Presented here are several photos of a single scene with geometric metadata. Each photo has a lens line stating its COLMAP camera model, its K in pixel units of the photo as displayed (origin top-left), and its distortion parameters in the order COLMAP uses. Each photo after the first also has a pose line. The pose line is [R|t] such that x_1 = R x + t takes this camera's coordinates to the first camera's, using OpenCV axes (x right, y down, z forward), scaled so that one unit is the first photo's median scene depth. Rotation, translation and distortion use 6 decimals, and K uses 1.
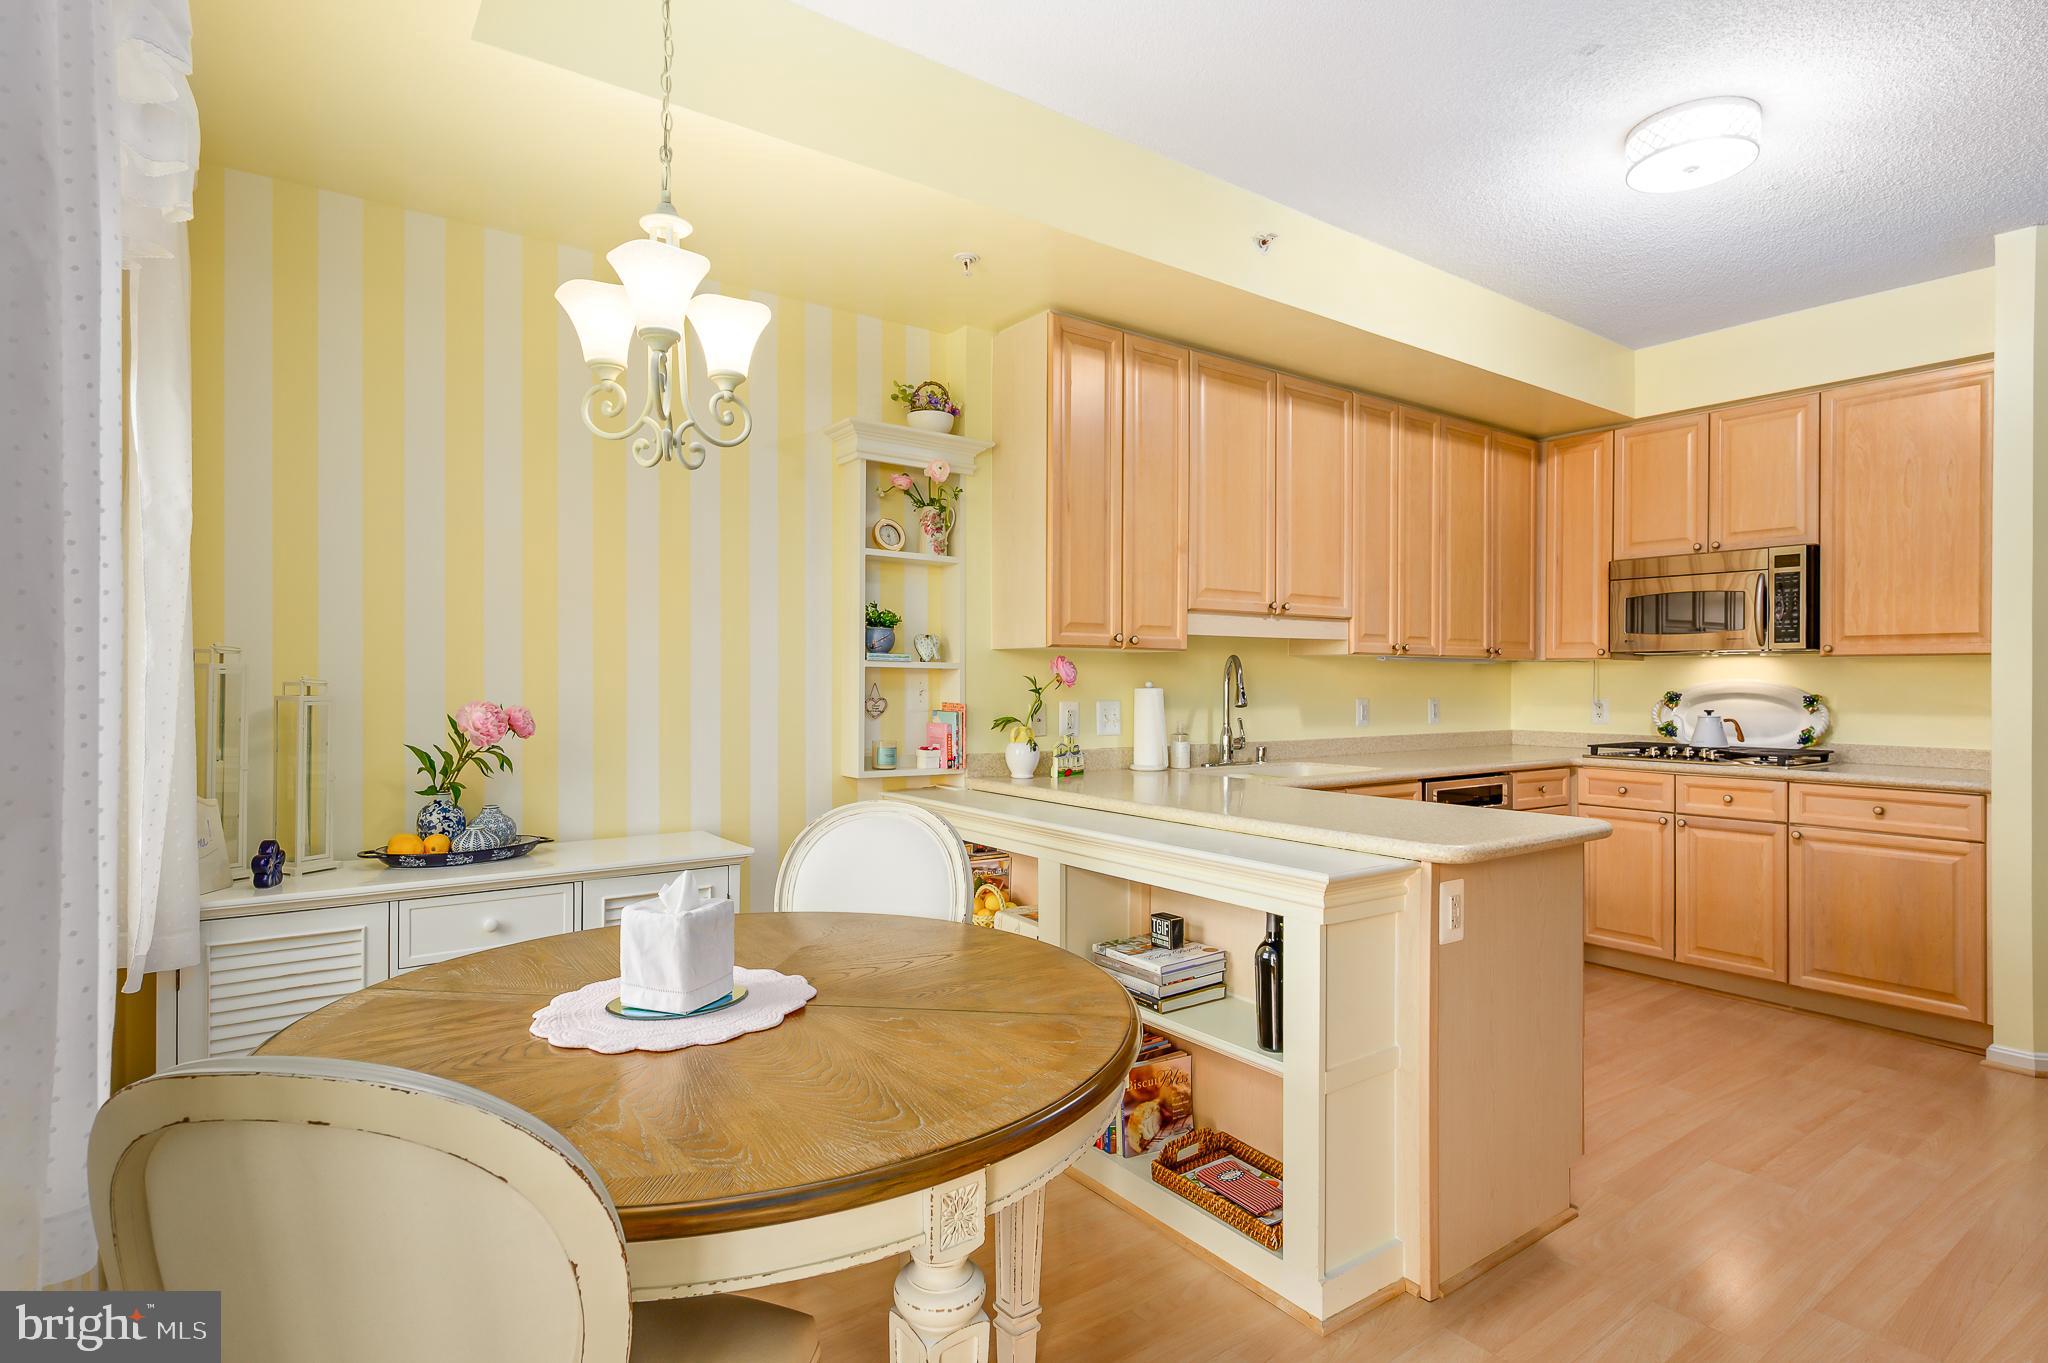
lens RADIAL K [[1020.8, 0, 1017.7], [0, 1020.8, 683.2], [0, 0, 1]] dist [-0.002809, -0.000718]
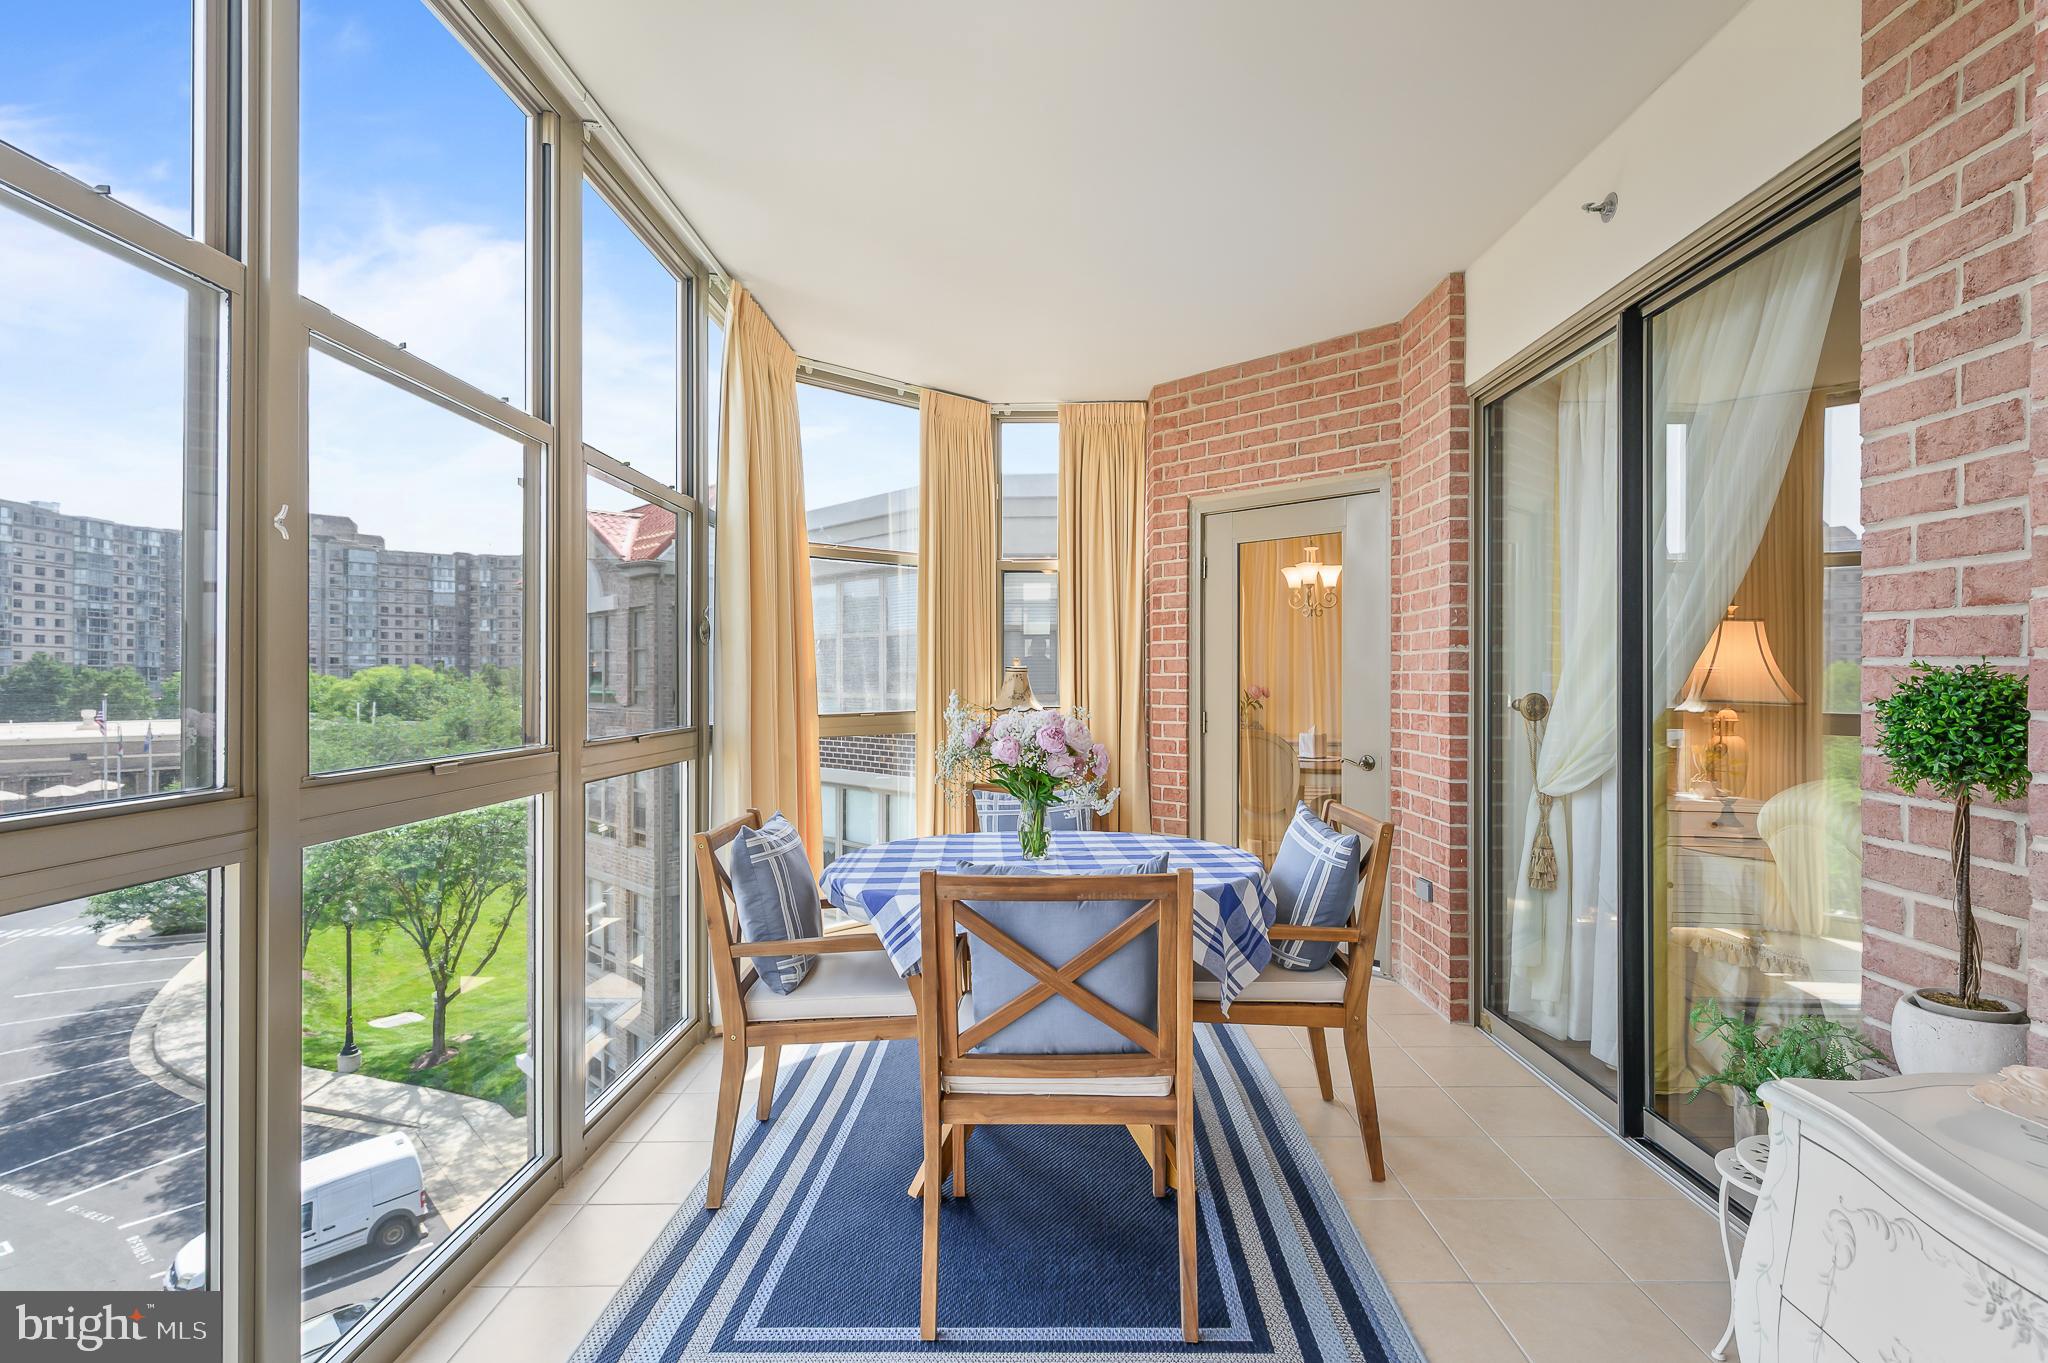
lens RADIAL K [[1002.5, 0, 1028.7], [0, 1002.5, 677.1], [0, 0, 1]] dist [-0.001957, -0.000096]
pose [[0.804357, -0.003328, -0.594137, 0.422912], [-0.000072, 0.999984, -0.005699, 0.006642], [0.594147, 0.004627, 0.804343, -1.078439]]
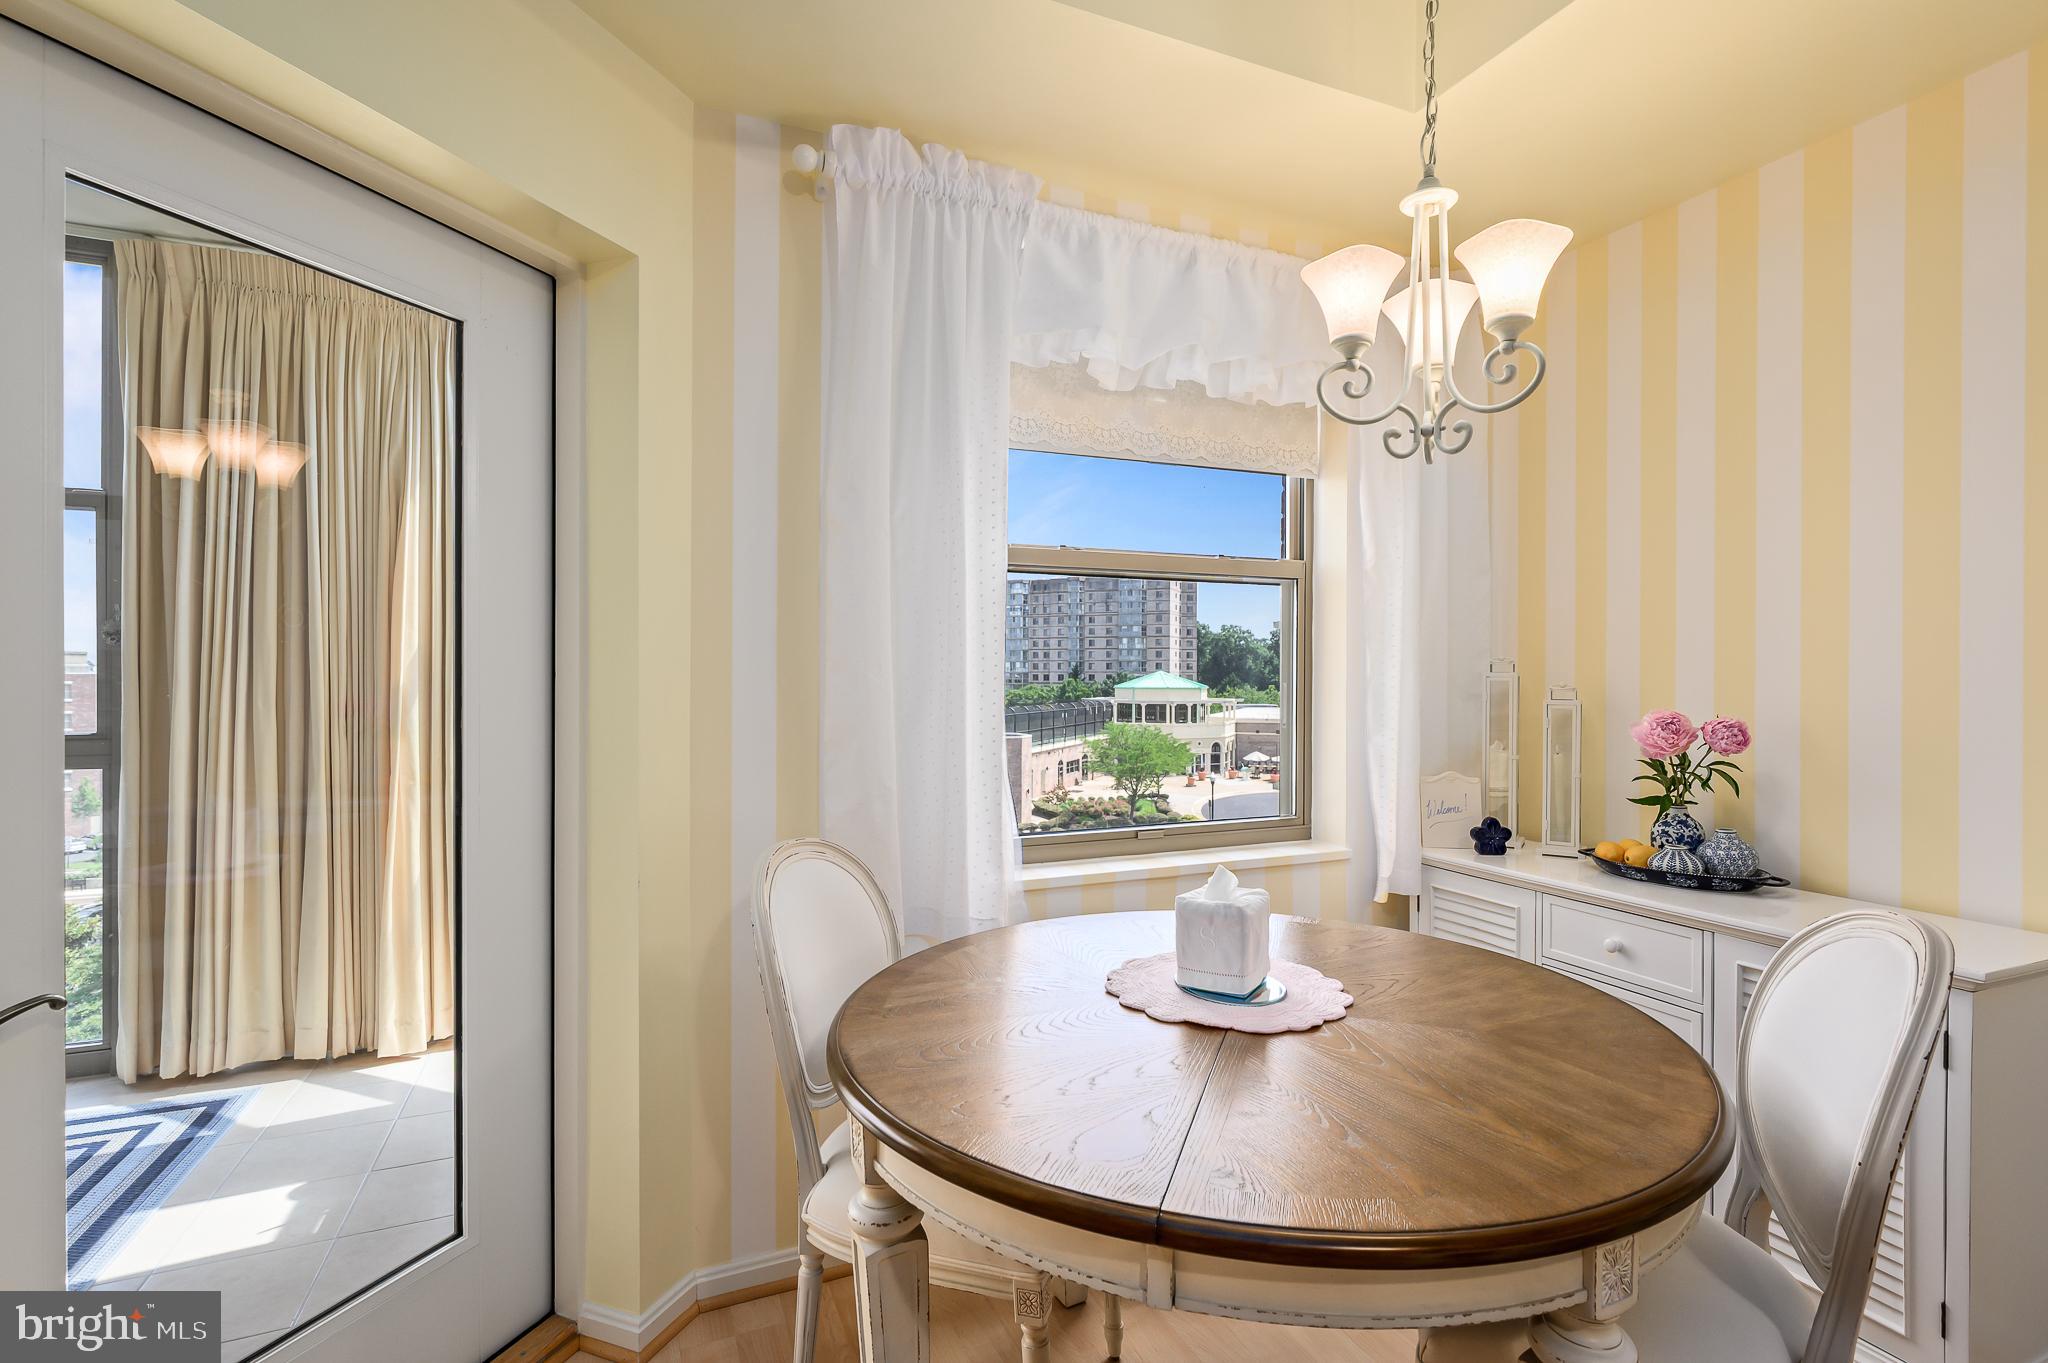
lens RADIAL K [[960.7, 0, 1023.0], [0, 960.7, 678.7], [0, 0, 1]] dist [0.003418, -0.000144]
pose [[-0.212706, -0.000113, -0.977116, 0.269288], [-0.007185, 0.999973, 0.001449, -0.004736], [0.977090, 0.007329, -0.212701, 0.373637]]
